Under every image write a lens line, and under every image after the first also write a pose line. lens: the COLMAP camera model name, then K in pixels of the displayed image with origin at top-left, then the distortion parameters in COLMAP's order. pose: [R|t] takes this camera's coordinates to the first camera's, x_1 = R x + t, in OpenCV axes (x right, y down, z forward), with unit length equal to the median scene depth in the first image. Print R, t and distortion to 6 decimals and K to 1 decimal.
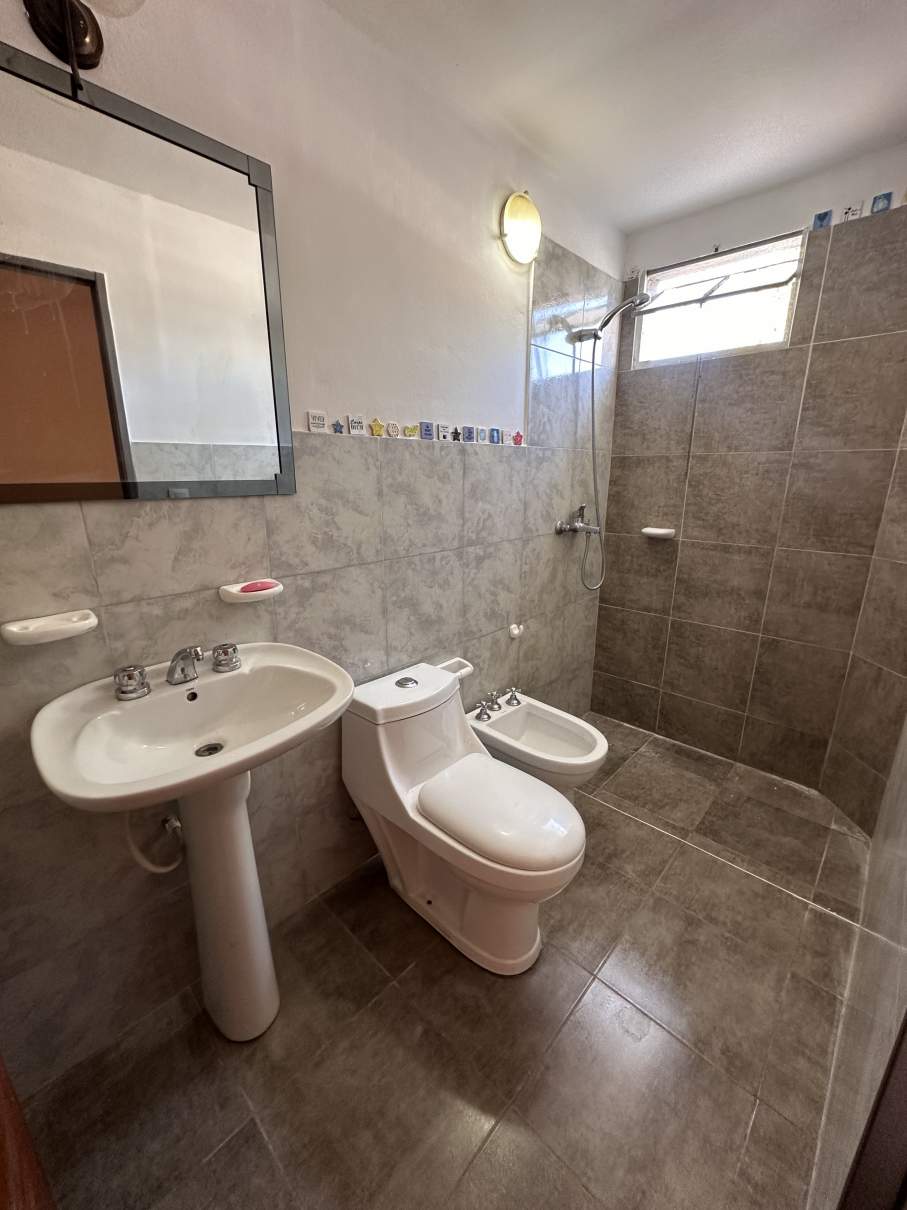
lens RADIAL K [[482.6, 0, 453.5], [0, 482.6, 605.0], [0, 0, 1]] dist [-0.003249, 0.000238]
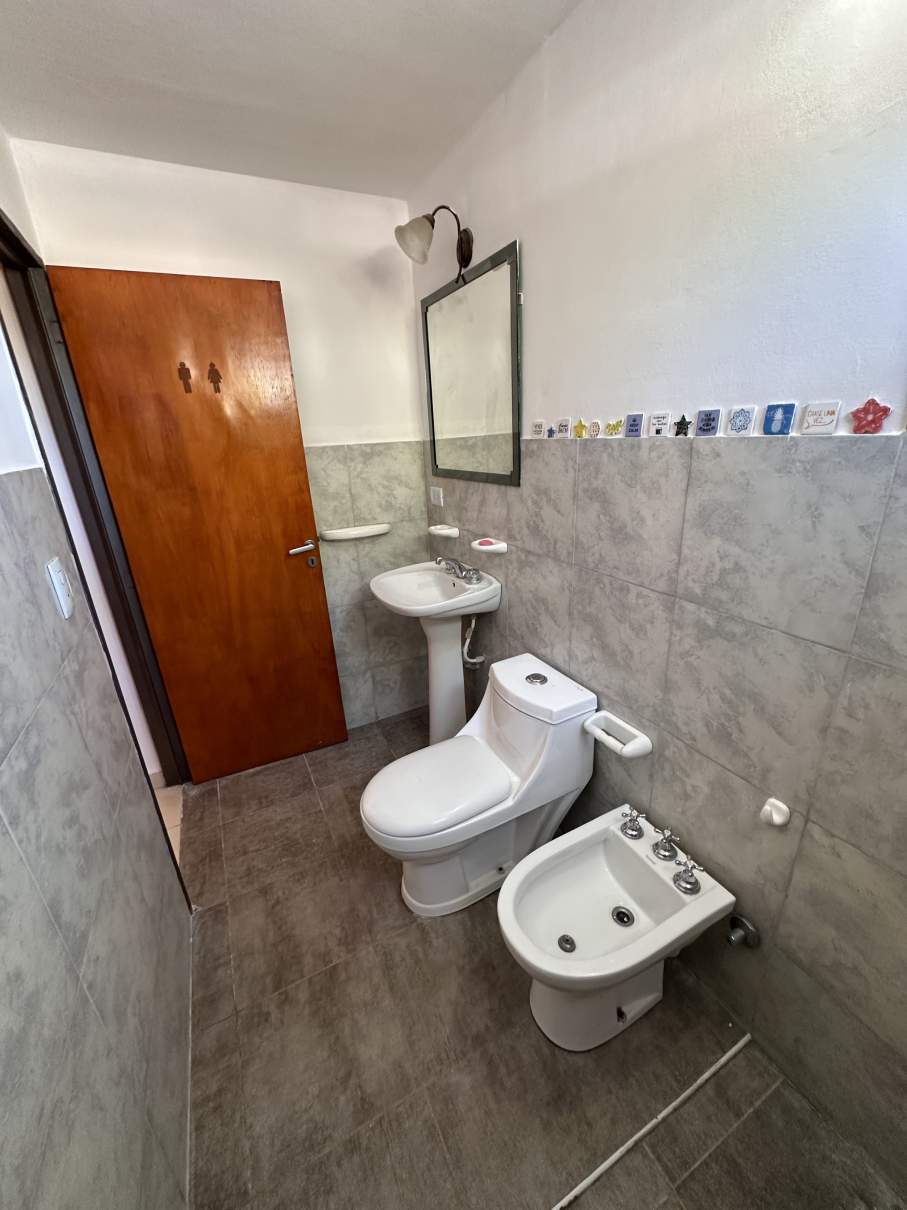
lens RADIAL K [[482.6, 0, 453.5], [0, 482.6, 605.0], [0, 0, 1]] dist [-0.003249, 0.000238]
pose [[-0.332255, 0.335951, -0.881331, 0.730583], [-0.204514, 0.886523, 0.415030, -0.331990], [0.920750, 0.318140, -0.225845, 0.902599]]
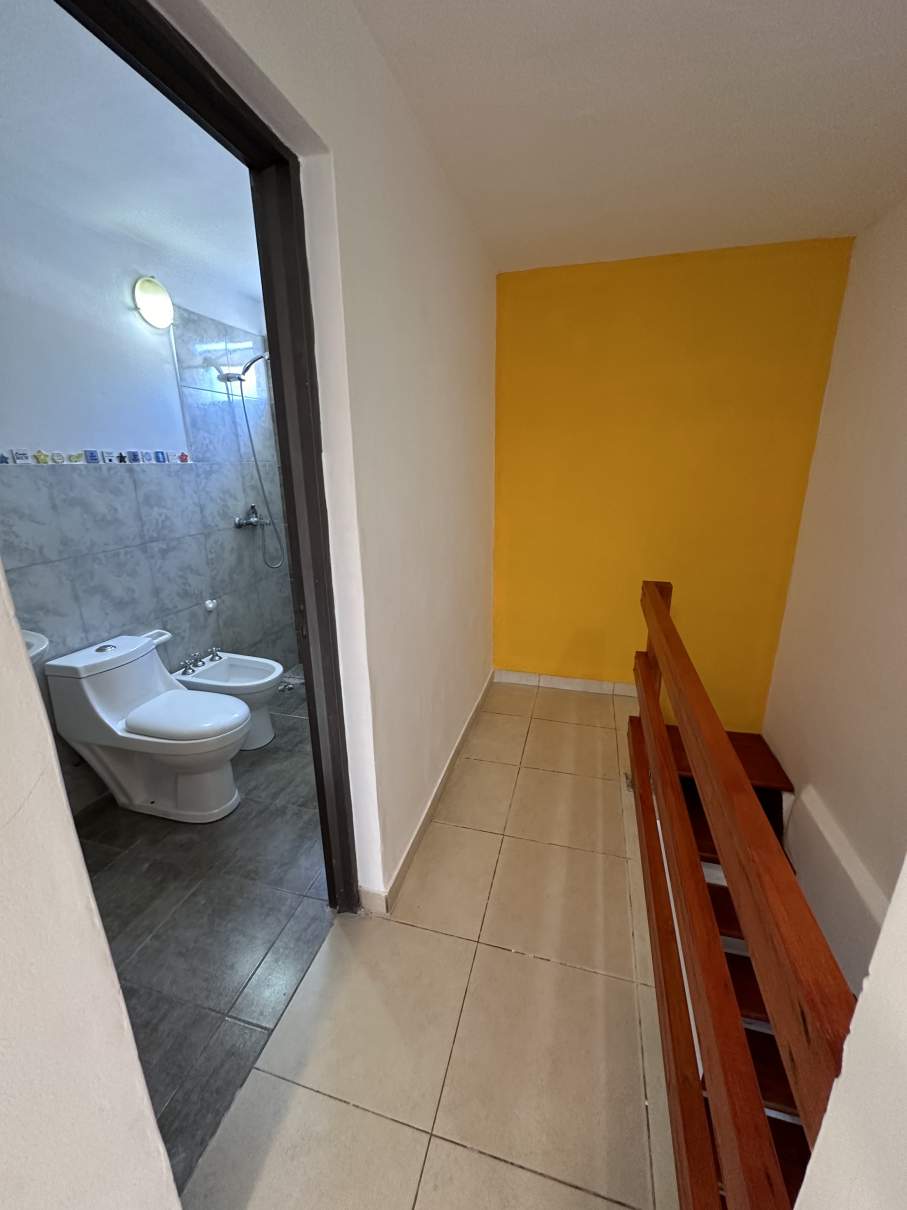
lens RADIAL K [[482.6, 0, 453.5], [0, 482.6, 605.0], [0, 0, 1]] dist [-0.003249, 0.000238]
pose [[0.881914, -0.143837, 0.448931, 0.149119], [0.136286, 0.989443, 0.049286, 0.095706], [-0.451280, 0.017716, 0.892206, -0.541392]]
